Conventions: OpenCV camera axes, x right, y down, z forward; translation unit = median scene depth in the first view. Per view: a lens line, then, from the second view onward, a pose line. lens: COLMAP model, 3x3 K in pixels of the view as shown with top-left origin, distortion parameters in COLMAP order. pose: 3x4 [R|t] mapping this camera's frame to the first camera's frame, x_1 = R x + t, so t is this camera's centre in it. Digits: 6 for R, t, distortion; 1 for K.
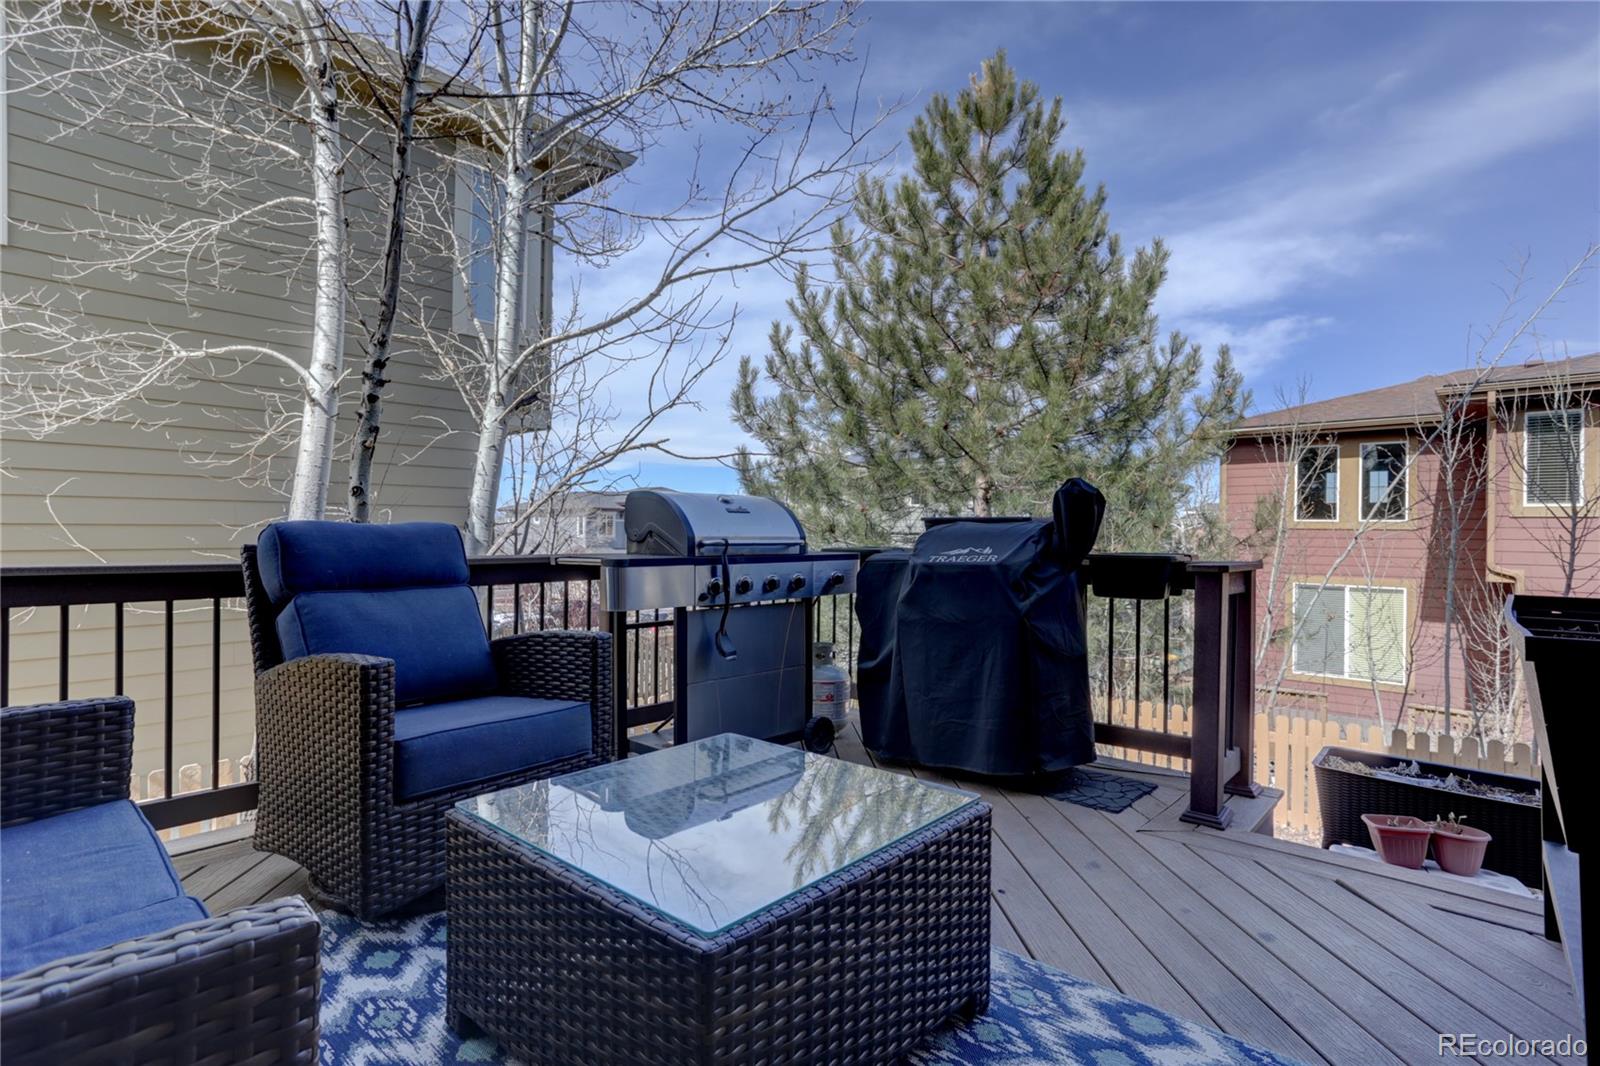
lens RADIAL K [[776.1, 0, 798.7], [0, 776.1, 534.0], [0, 0, 1]] dist [-0.019531, 0.000828]
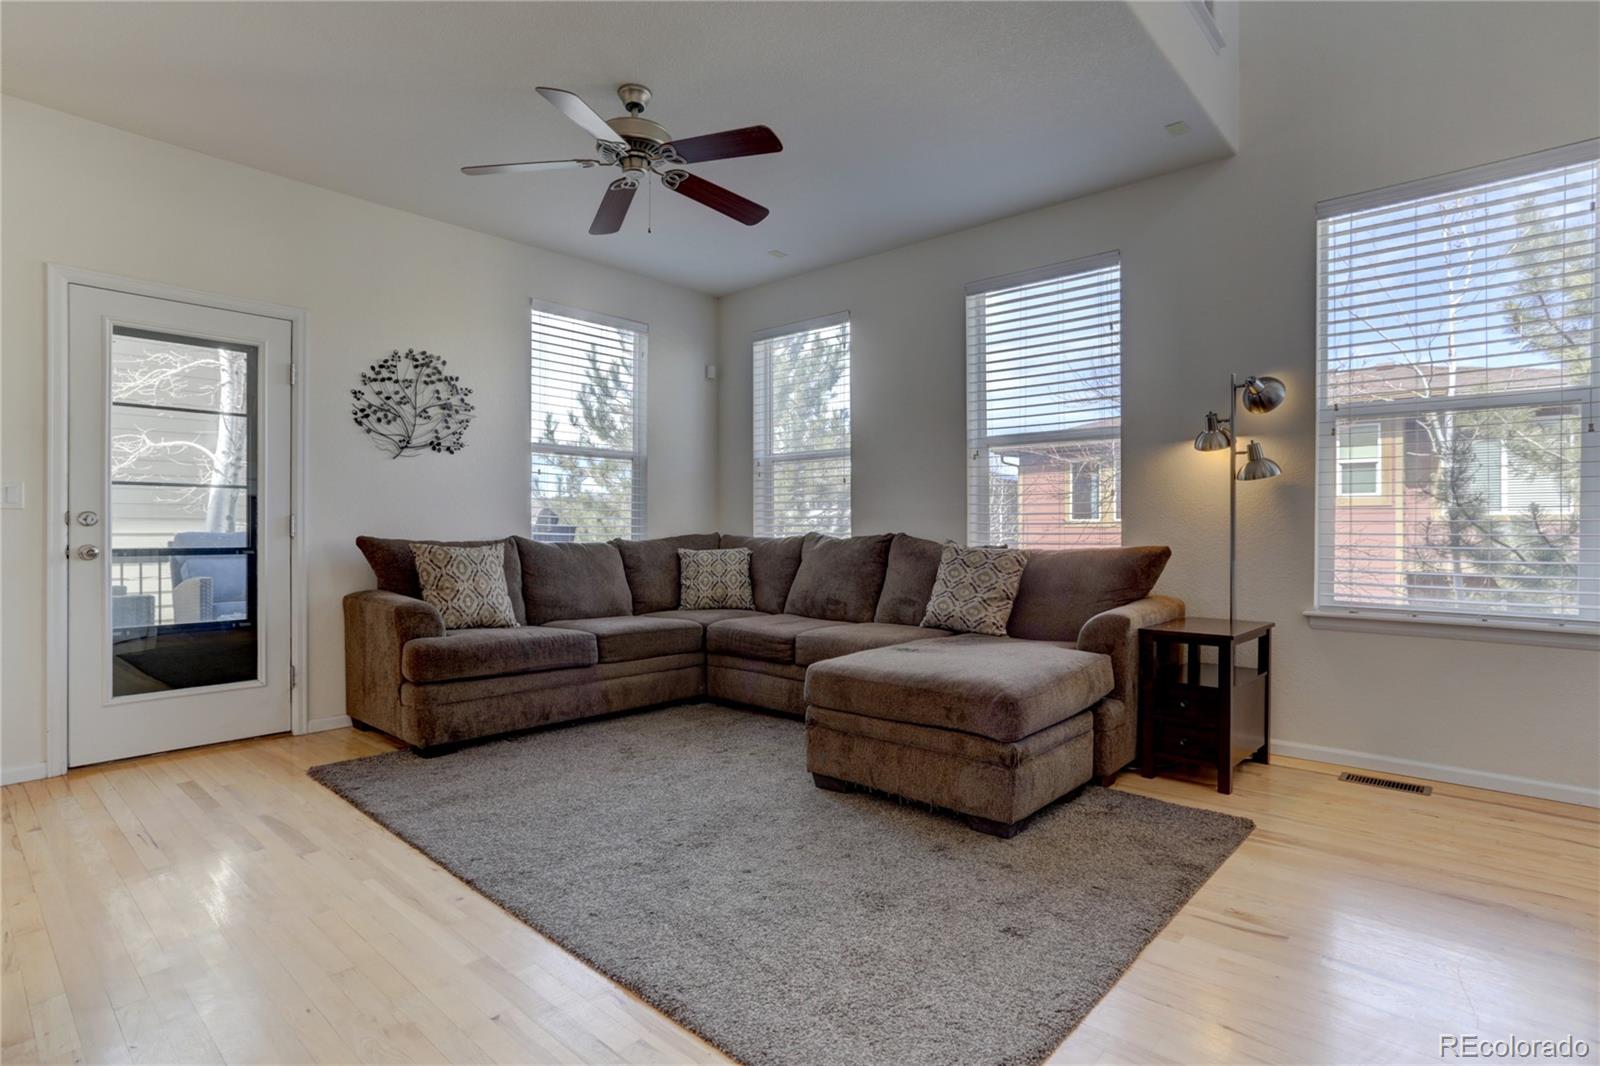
lens RADIAL K [[776.1, 0, 801.5], [0, 776.1, 532.1], [0, 0, 1]] dist [-0.019531, 0.000828]
pose [[0.999949, -0.005847, 0.008219, 0.846419], [0.005842, 0.999983, 0.000607, -0.005809], [-0.008223, -0.000559, 0.999966, -0.974552]]
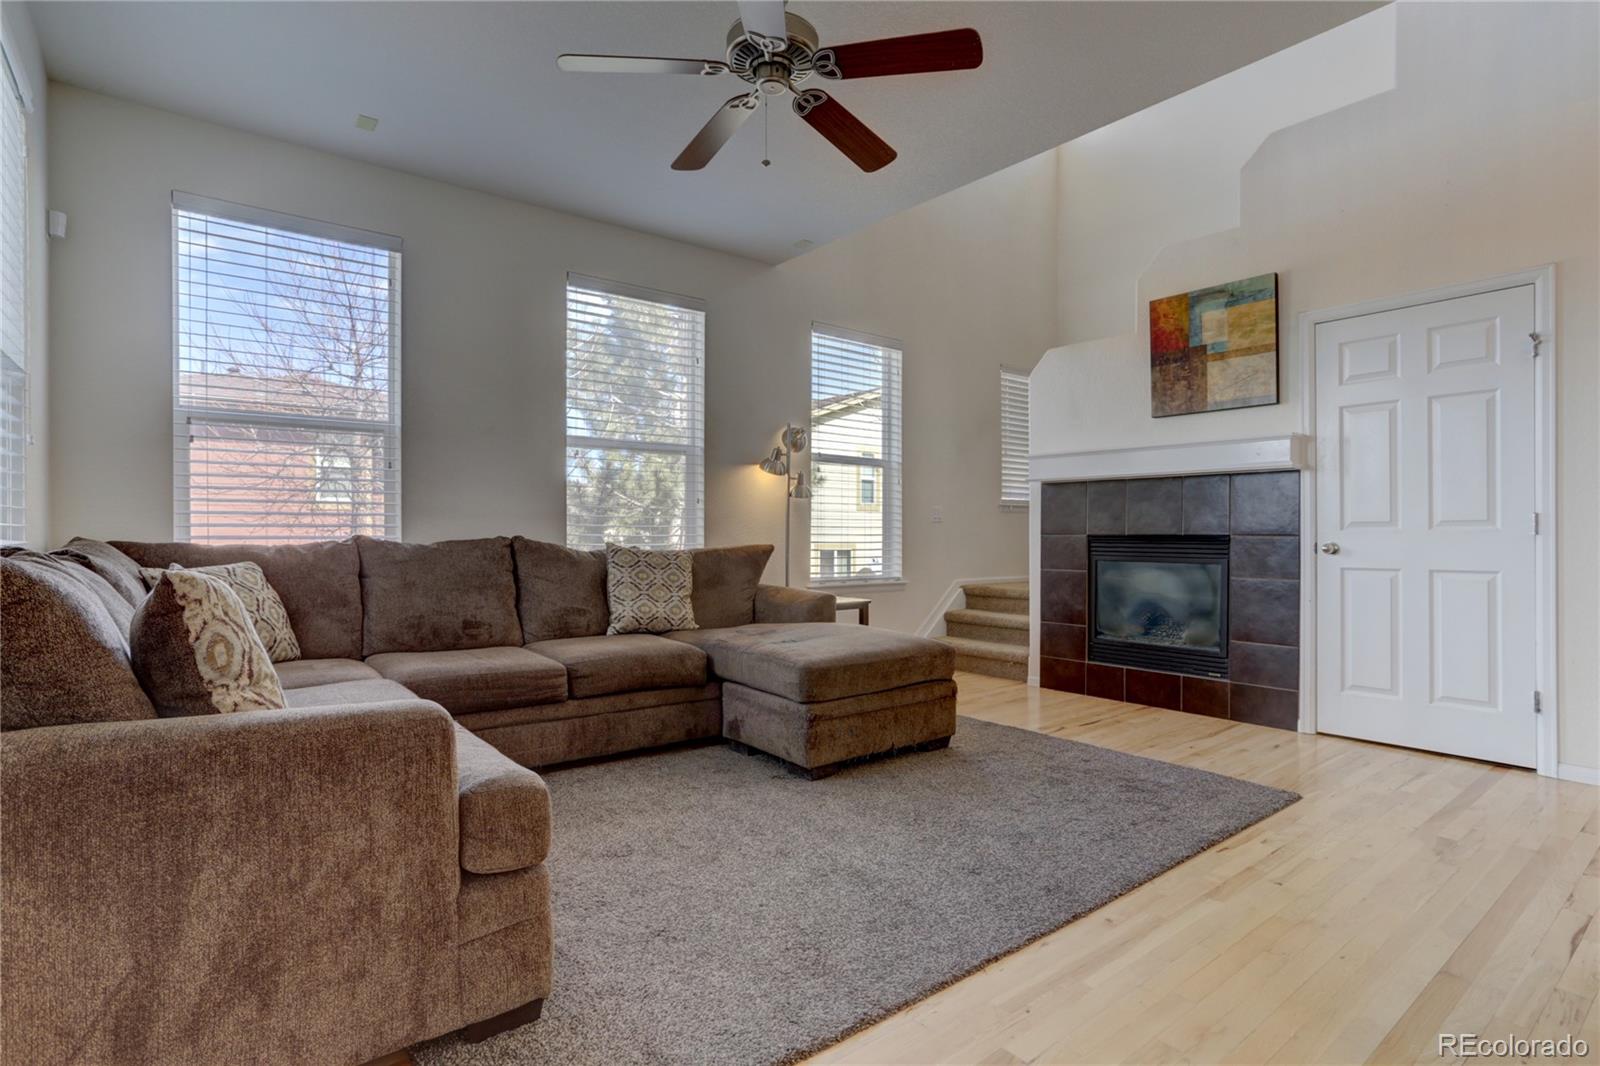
lens RADIAL K [[776.1, 0, 799.3], [0, 776.1, 532.6], [0, 0, 1]] dist [-0.019531, 0.000828]
pose [[0.186375, -0.007019, 0.982454, -2.000888], [0.002211, 0.999975, 0.006724, -0.030274], [-0.982476, 0.000919, 0.186385, 1.399323]]
